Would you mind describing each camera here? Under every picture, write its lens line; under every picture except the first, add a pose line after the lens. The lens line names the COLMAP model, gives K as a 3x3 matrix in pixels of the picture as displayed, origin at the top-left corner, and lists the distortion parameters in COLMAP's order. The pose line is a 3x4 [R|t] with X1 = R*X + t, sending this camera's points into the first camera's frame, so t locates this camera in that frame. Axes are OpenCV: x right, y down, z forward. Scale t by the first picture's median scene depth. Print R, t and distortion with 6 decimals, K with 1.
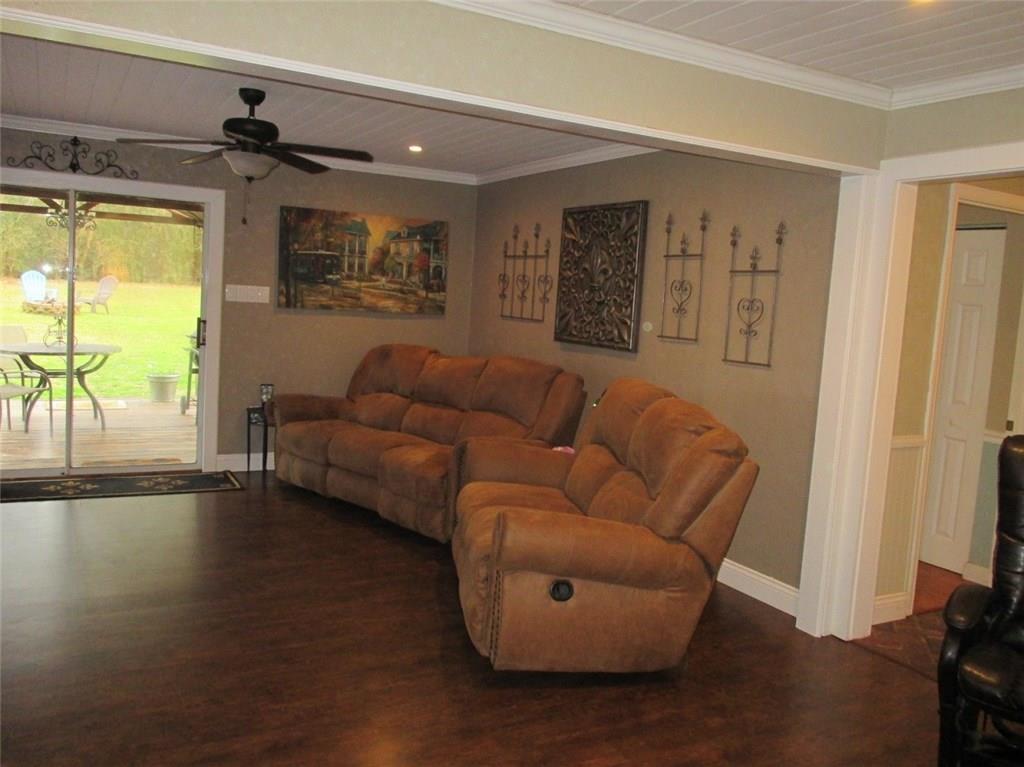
lens RADIAL K [[830.9, 0, 512.2], [0, 830.9, 386.7], [0, 0, 1]] dist [-0.041745, 0.007471]
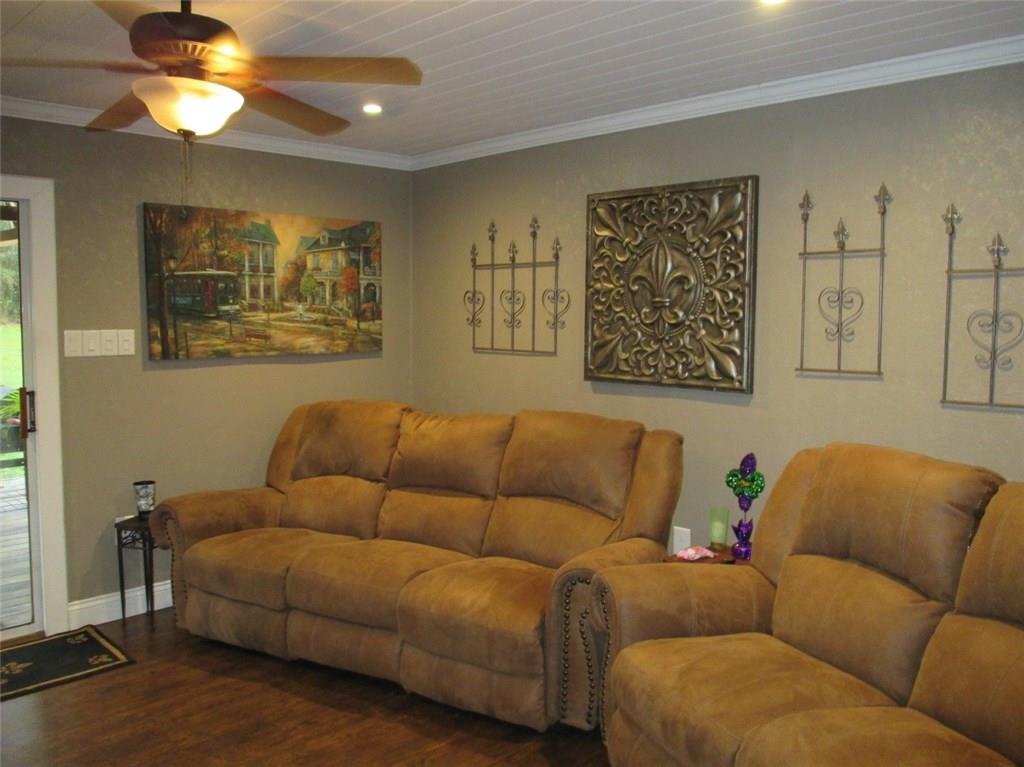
lens RADIAL K [[830.9, 0, 514.6], [0, 830.9, 384.4], [0, 0, 1]] dist [-0.041745, 0.007471]
pose [[0.959028, -0.081534, 0.271324, -0.188653], [0.085063, 0.996375, -0.001252, -0.052810], [-0.270238, 0.024280, 0.962487, 0.310473]]
